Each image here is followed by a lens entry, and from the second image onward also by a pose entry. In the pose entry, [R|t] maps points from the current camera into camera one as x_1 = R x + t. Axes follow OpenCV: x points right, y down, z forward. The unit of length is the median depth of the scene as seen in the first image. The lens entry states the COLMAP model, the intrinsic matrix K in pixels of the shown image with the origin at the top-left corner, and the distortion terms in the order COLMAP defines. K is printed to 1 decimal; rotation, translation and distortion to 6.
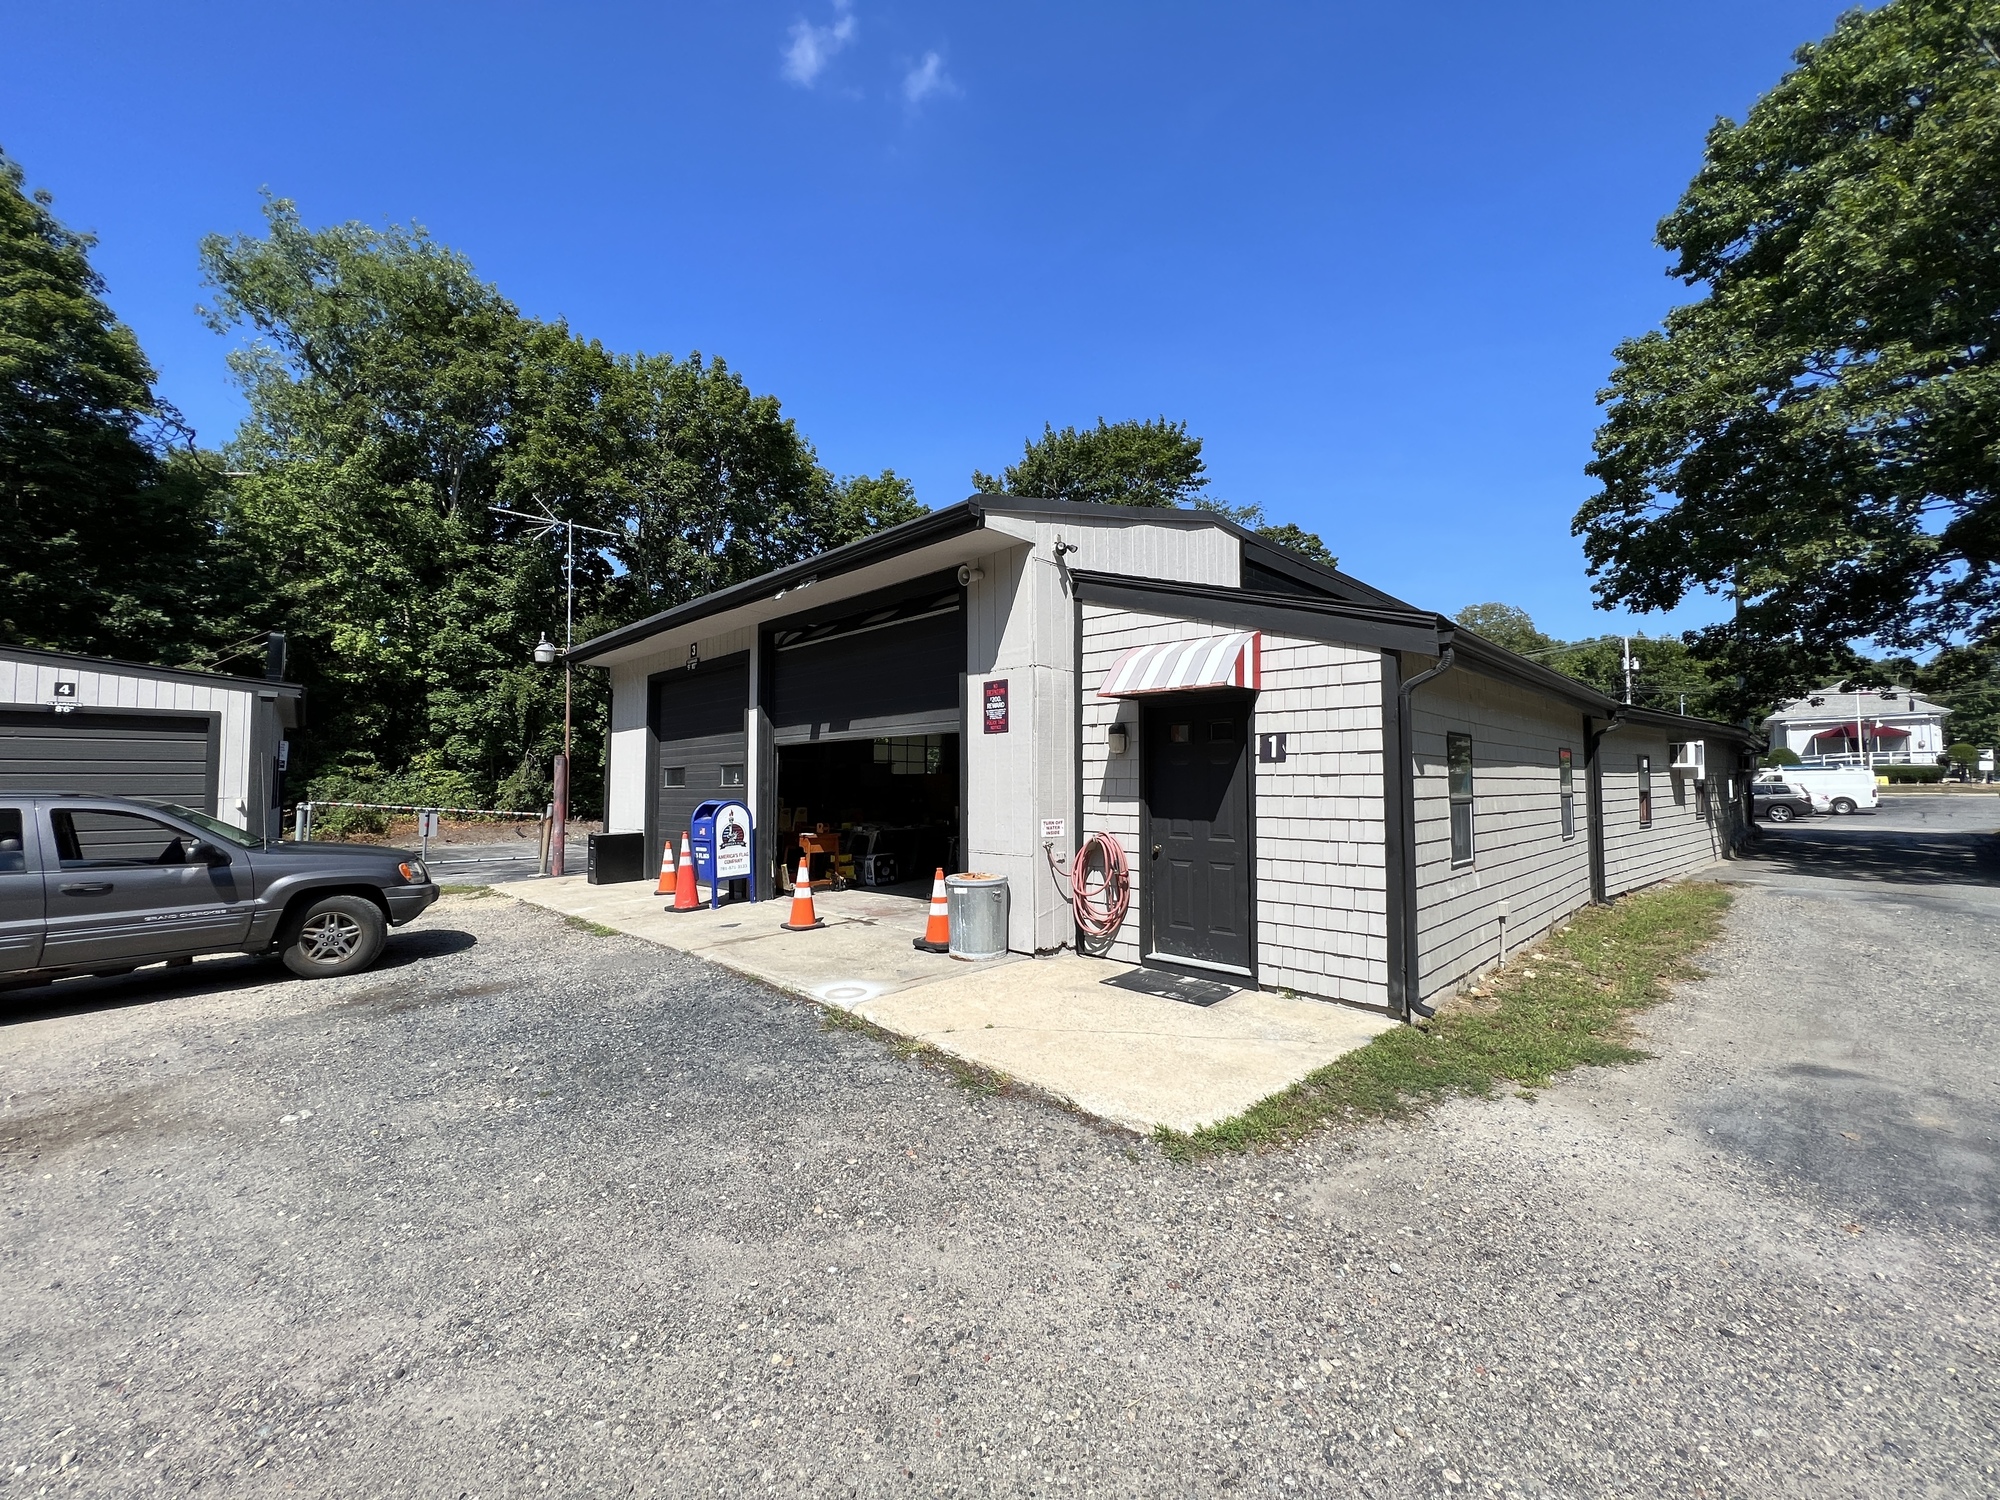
lens RADIAL K [[808.4, 0, 995.3], [0, 808.4, 746.8], [0, 0, 1]] dist [-0.000737, 0.000745]
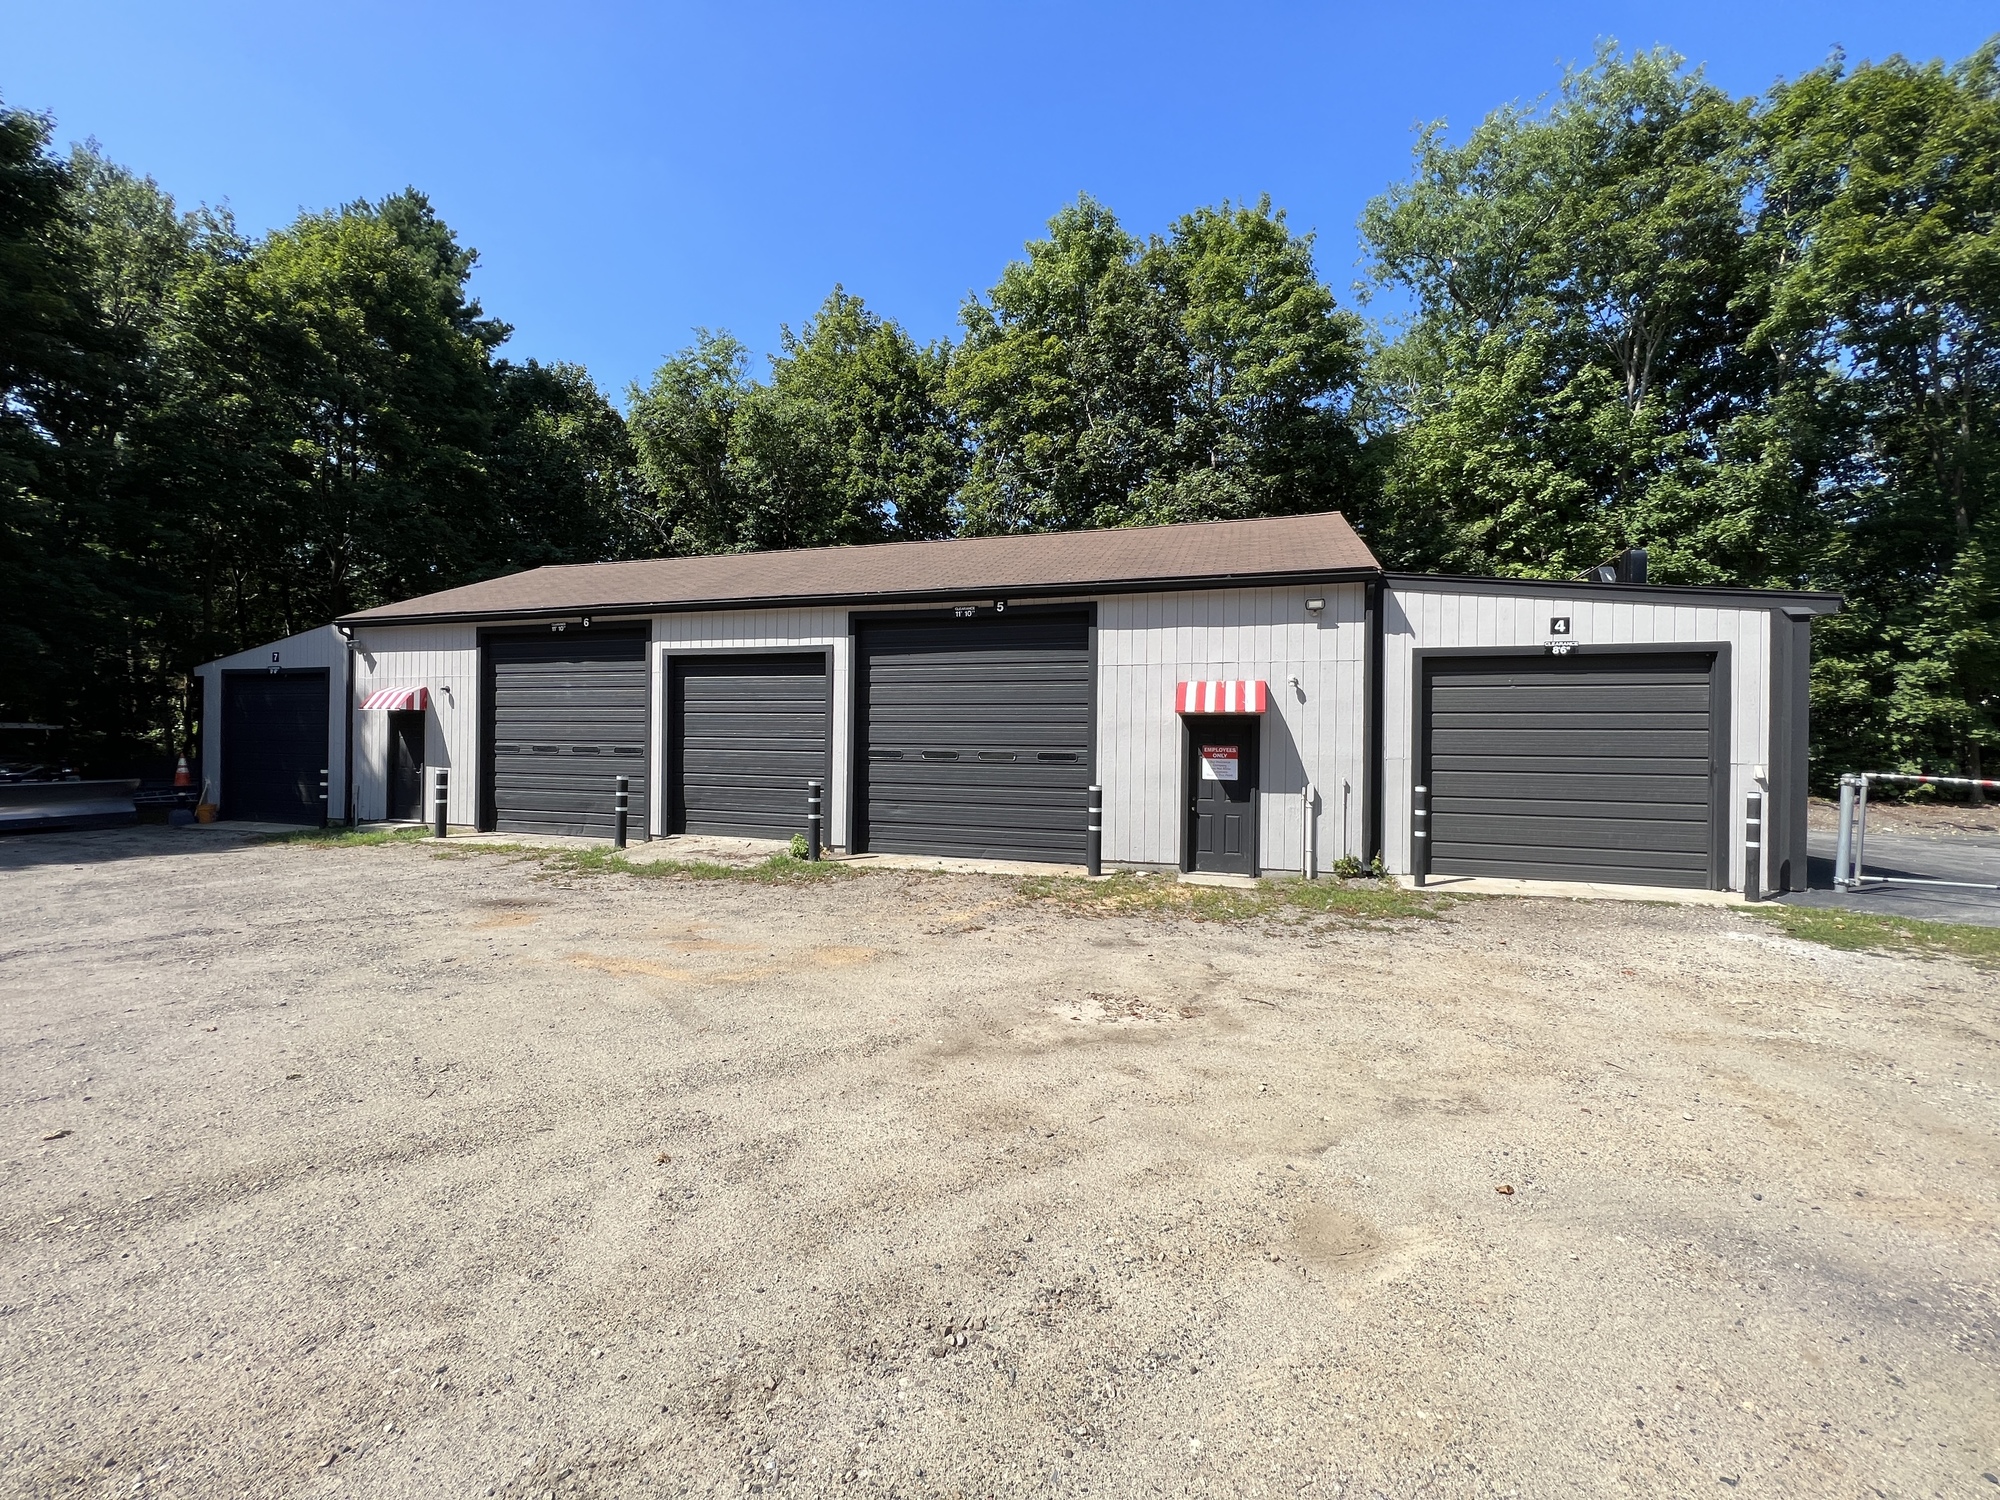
lens RADIAL K [[808.4, 0, 995.3], [0, 808.4, 746.8], [0, 0, 1]] dist [-0.000737, 0.000745]
pose [[0.509060, 0.014012, -0.860617, -0.656942], [0.028941, 0.999023, 0.033385, 0.006115], [0.860245, -0.041902, 0.508157, 0.084272]]
